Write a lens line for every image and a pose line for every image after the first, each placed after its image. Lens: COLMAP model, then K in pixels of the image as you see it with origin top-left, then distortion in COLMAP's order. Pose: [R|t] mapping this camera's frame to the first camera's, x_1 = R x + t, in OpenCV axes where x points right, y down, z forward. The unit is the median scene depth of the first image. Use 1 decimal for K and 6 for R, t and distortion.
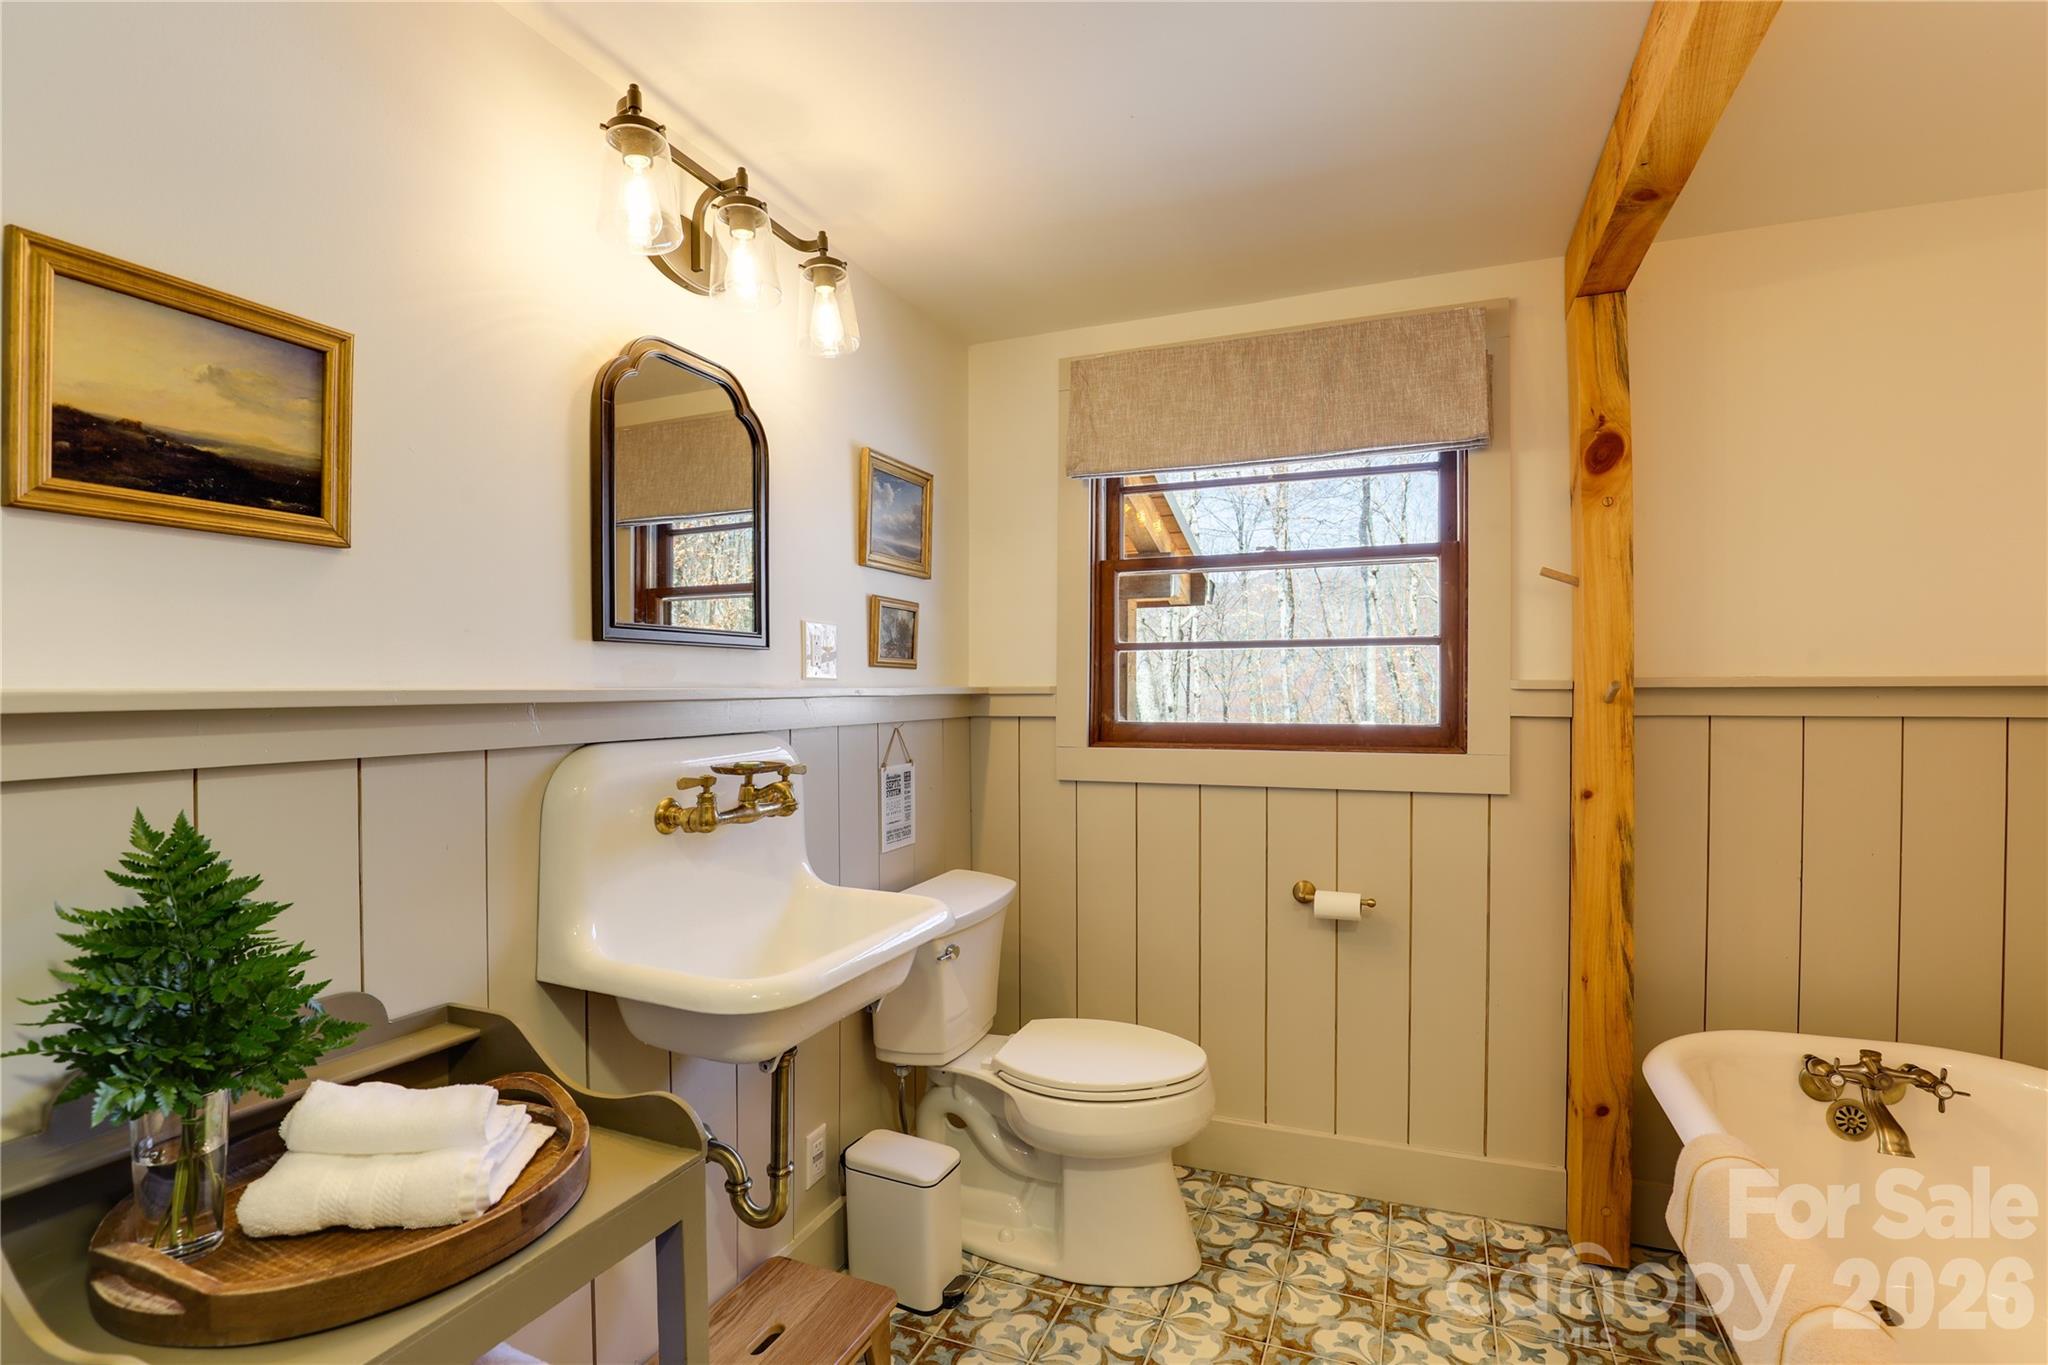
lens RADIAL K [[981.6, 0, 1090.6], [0, 981.6, 686.3], [0, 0, 1]] dist [-0.040668, 0.007819]
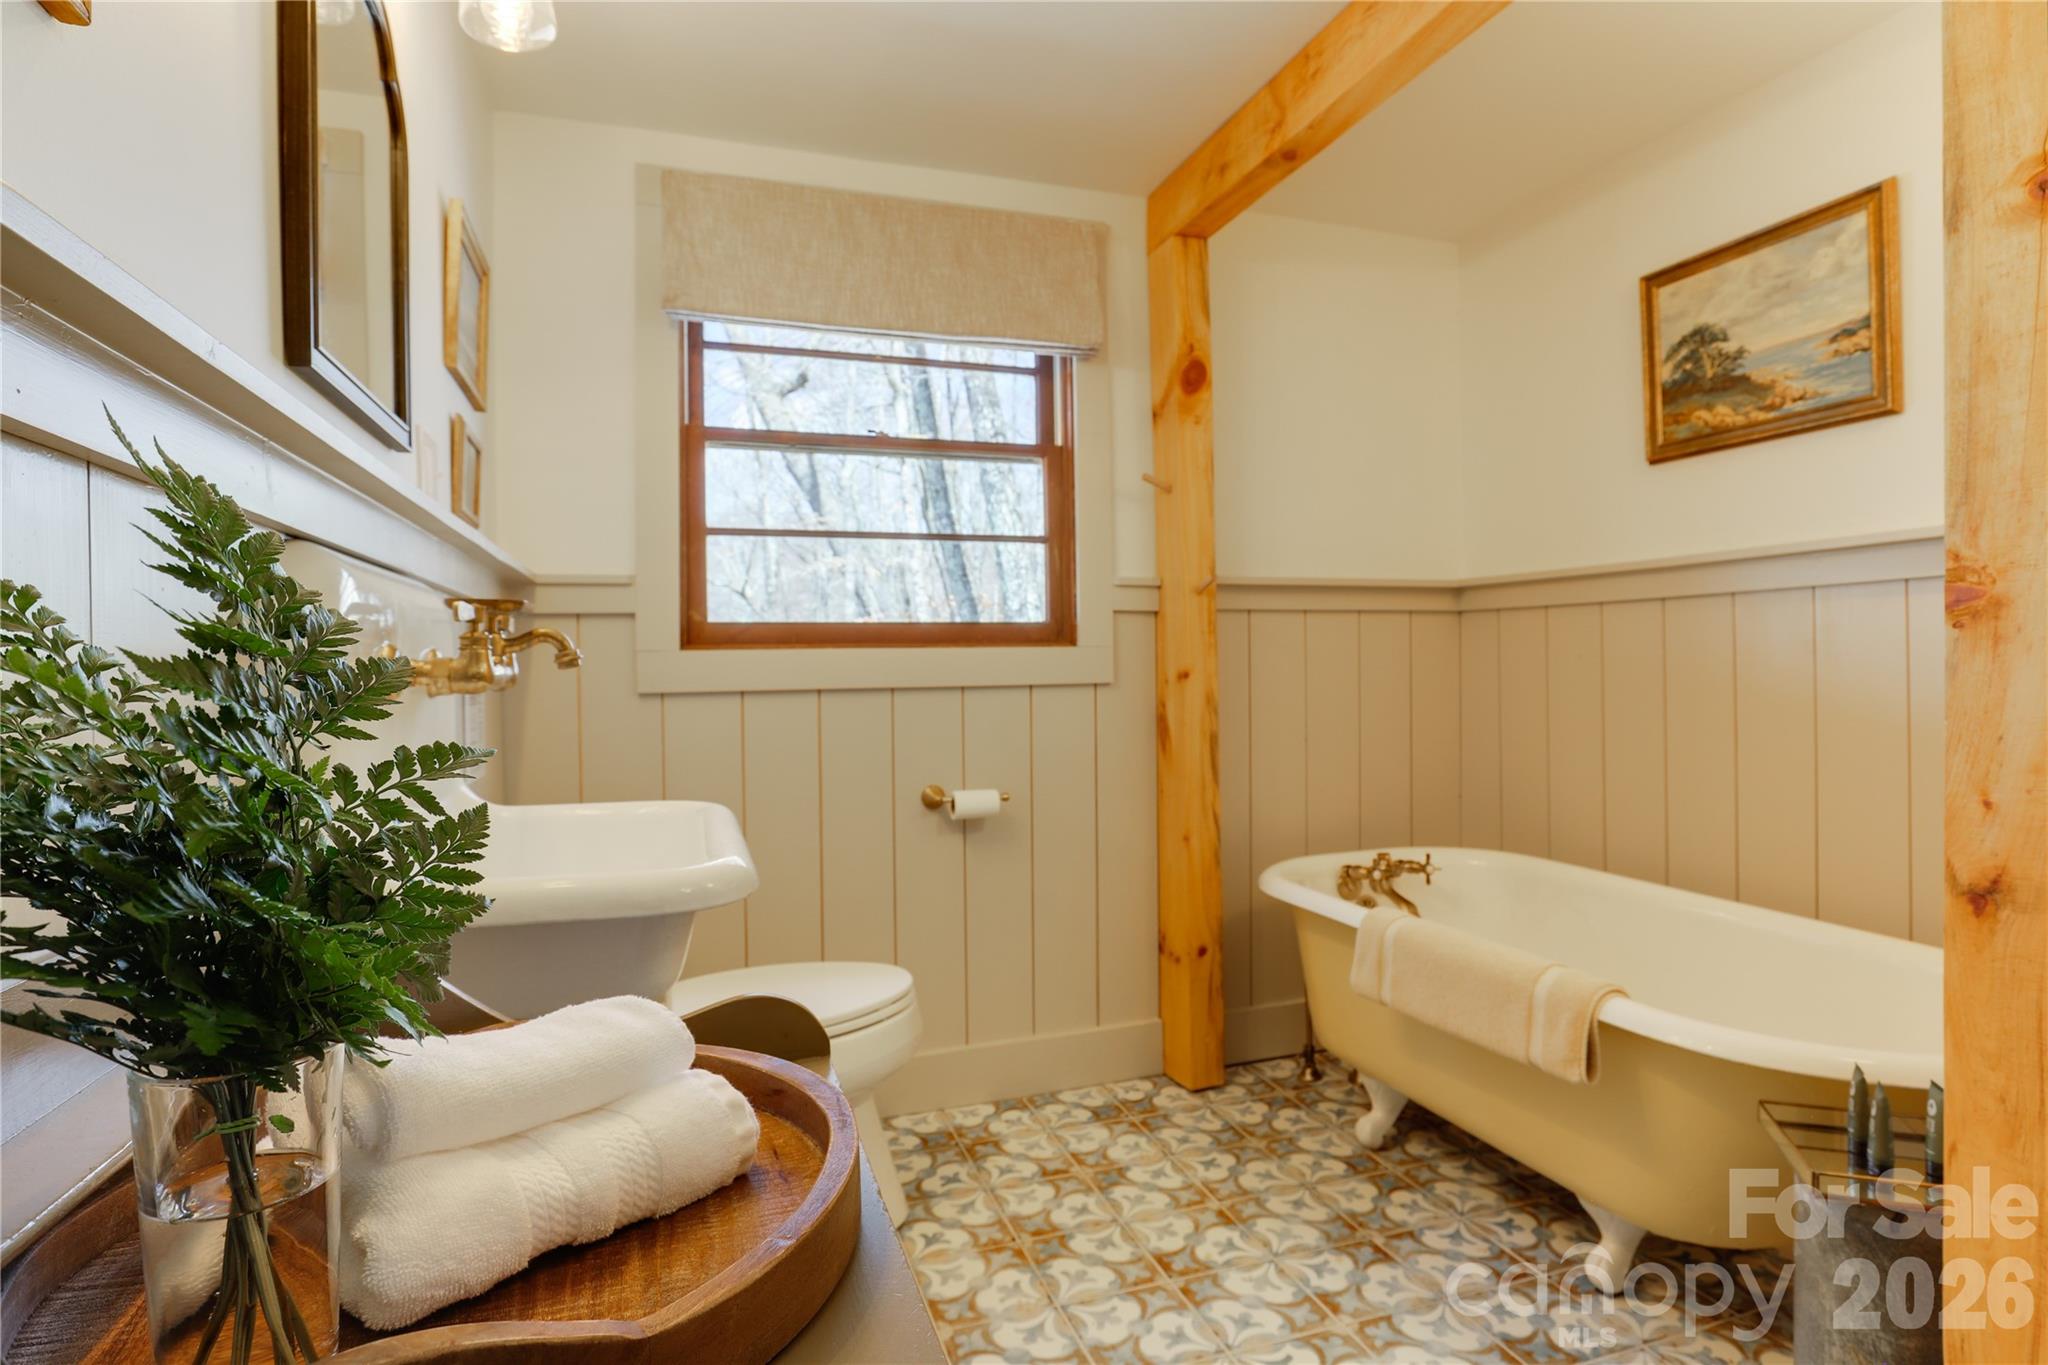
lens RADIAL K [[1048.3, 0, 1106.5], [0, 1048.3, 669.8], [0, 0, 1]] dist [-0.028806, 0.006436]
pose [[0.749947, -0.019284, 0.661217, -0.367727], [0.021496, 0.999758, 0.004777, 0.096918], [-0.661149, 0.010631, 0.750179, 0.140250]]
